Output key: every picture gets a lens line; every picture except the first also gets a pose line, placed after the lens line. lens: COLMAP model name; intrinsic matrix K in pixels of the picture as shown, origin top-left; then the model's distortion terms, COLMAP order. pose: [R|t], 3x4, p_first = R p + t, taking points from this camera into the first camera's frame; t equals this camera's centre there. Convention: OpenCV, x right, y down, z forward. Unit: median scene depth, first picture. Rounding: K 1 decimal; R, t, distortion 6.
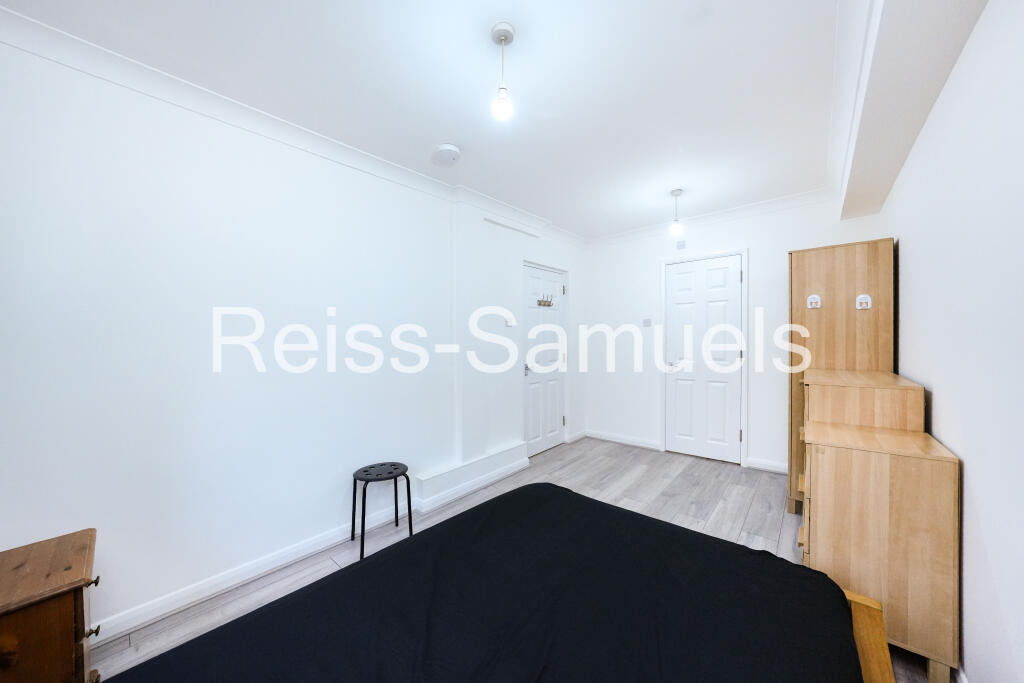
lens RADIAL K [[366.9, 0, 507.0], [0, 366.9, 340.2], [0, 0, 1]] dist [-0.000385, 0.000002]
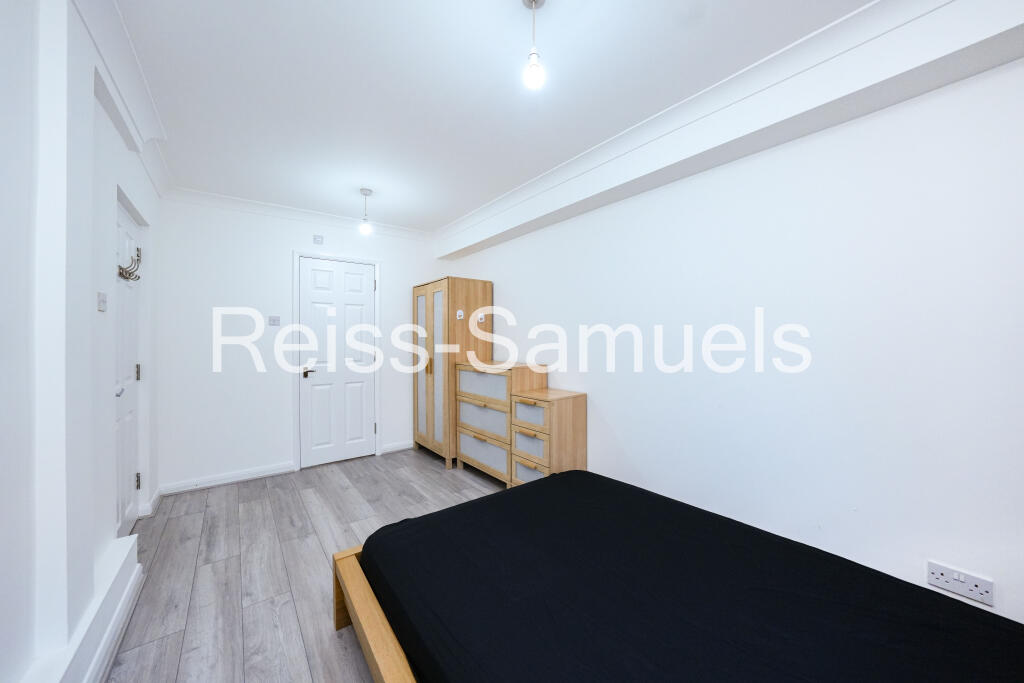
lens RADIAL K [[366.9, 0, 507.0], [0, 366.9, 340.2], [0, 0, 1]] dist [-0.000385, 0.000002]
pose [[0.185447, 0.013382, 0.982563, -0.399684], [0.006627, 0.999868, -0.014868, 0.012803], [-0.982632, 0.009268, 0.185334, 0.413118]]
